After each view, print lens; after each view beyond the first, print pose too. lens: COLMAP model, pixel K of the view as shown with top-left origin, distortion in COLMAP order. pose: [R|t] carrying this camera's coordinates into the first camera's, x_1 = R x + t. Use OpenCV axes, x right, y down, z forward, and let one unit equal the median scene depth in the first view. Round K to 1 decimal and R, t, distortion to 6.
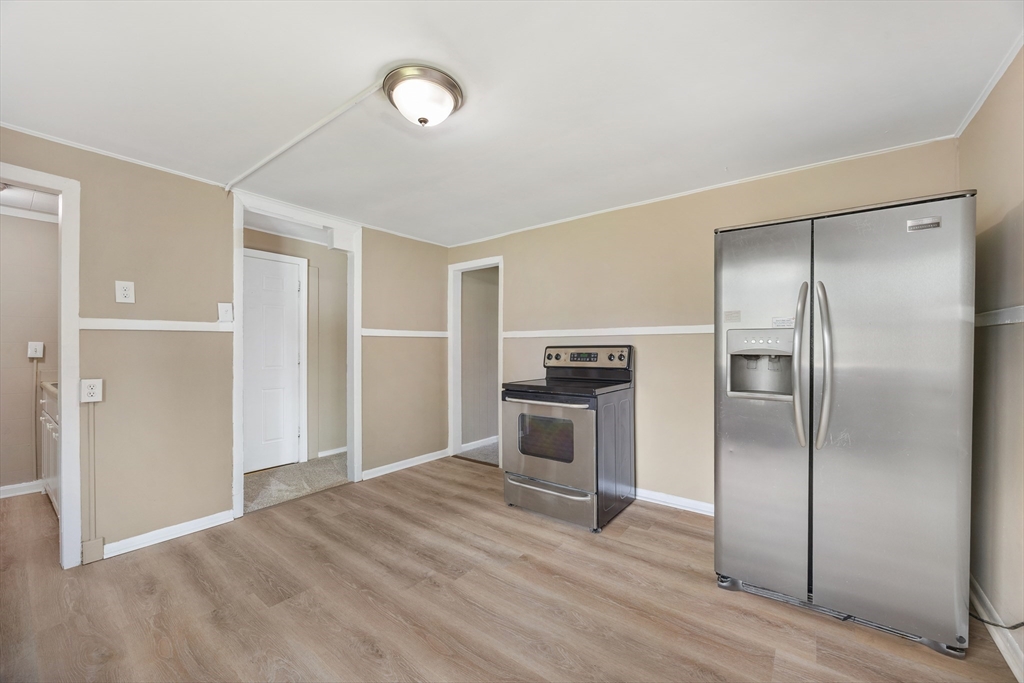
lens RADIAL K [[389.9, 0, 517.4], [0, 389.9, 346.7], [0, 0, 1]] dist [0.000592, -0.000146]
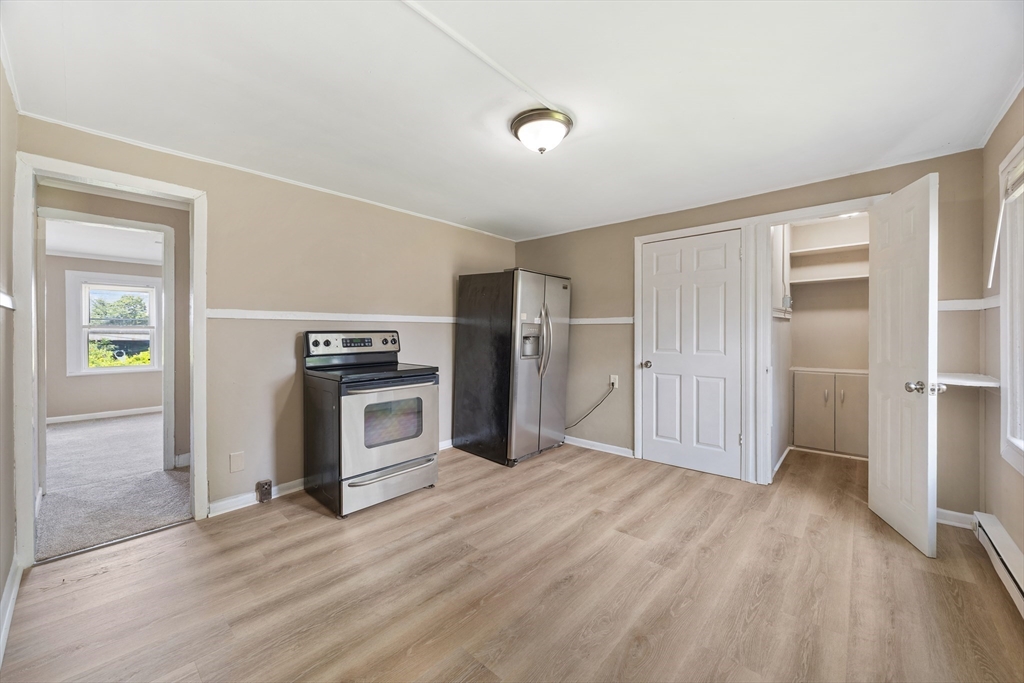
lens RADIAL K [[389.9, 0, 517.4], [0, 389.9, 346.7], [0, 0, 1]] dist [0.000592, -0.000146]
pose [[0.082132, -0.032718, 0.996084, -0.819083], [-0.000948, 0.999458, 0.032907, 0.004872], [-0.996621, -0.003647, 0.082057, 0.550692]]
